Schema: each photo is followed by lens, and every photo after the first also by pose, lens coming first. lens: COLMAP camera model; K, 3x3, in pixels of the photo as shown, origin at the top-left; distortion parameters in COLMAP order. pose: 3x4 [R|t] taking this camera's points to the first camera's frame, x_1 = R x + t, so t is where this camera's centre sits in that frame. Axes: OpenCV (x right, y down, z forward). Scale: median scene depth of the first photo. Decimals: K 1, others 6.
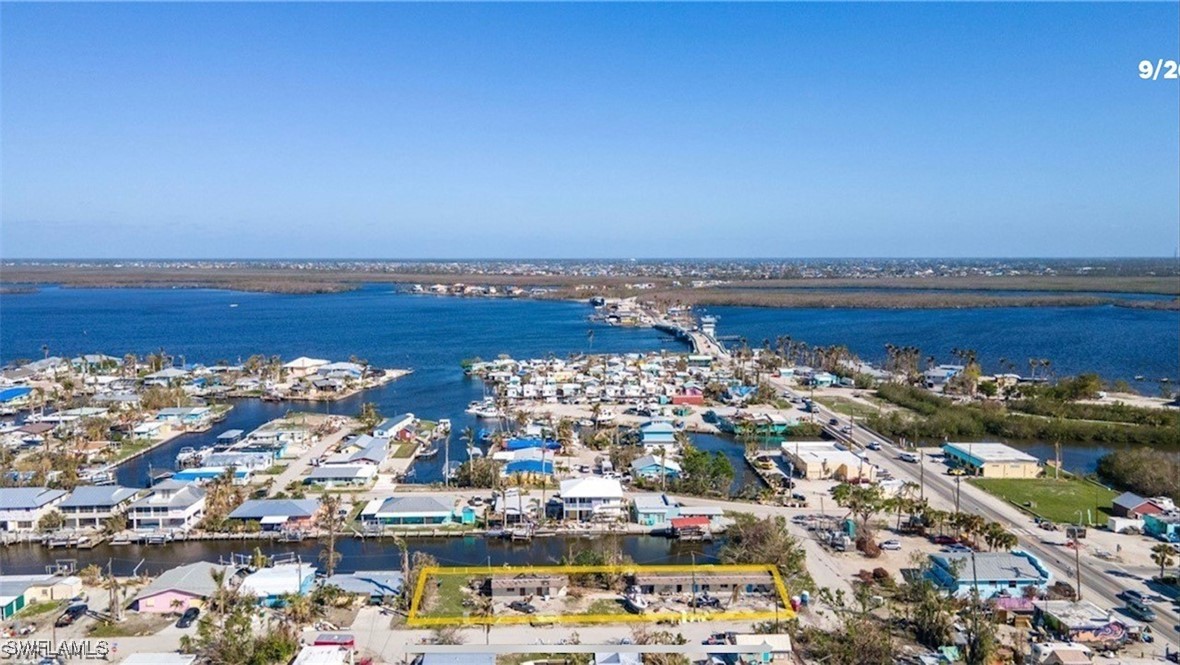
lens RADIAL K [[888.3, 0, 583.3], [0, 888.3, 383.6], [0, 0, 1]] dist [0.030416, 0.019310]
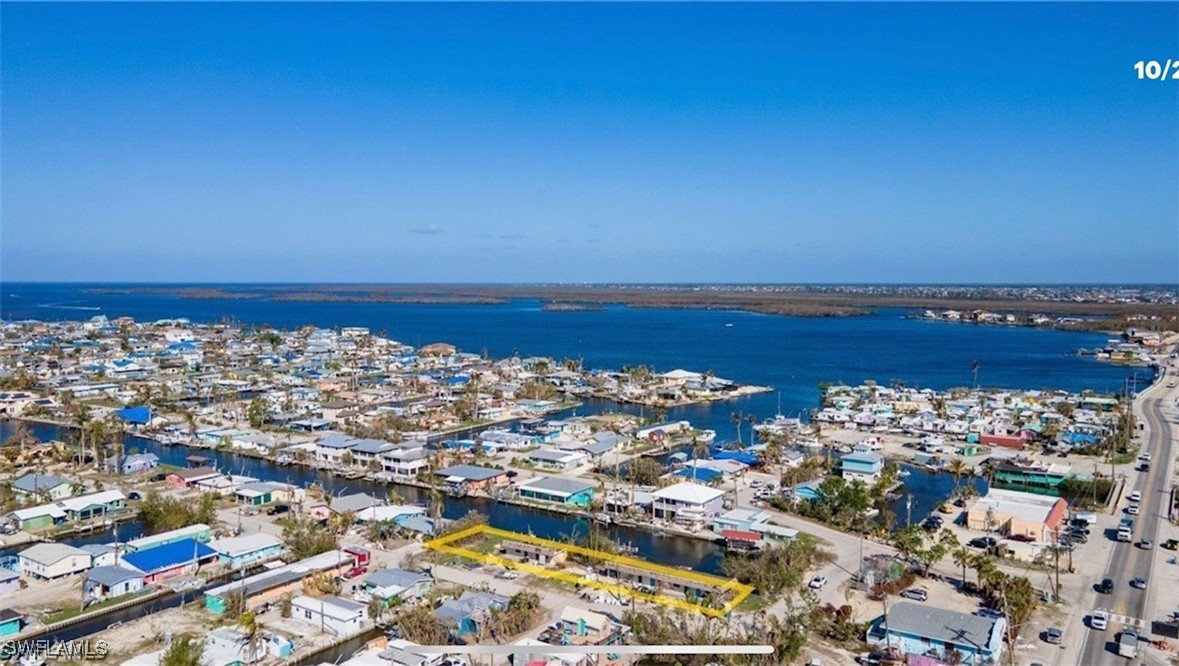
lens RADIAL K [[887.6, 0, 590.4], [0, 887.6, 330.9], [0, 0, 1]] dist [0.030416, 0.019310]
pose [[0.807450, 0.037077, -0.588770, 0.545111], [-0.087190, 0.994563, -0.056943, -0.008336], [0.583458, 0.097313, 0.806292, 0.024412]]
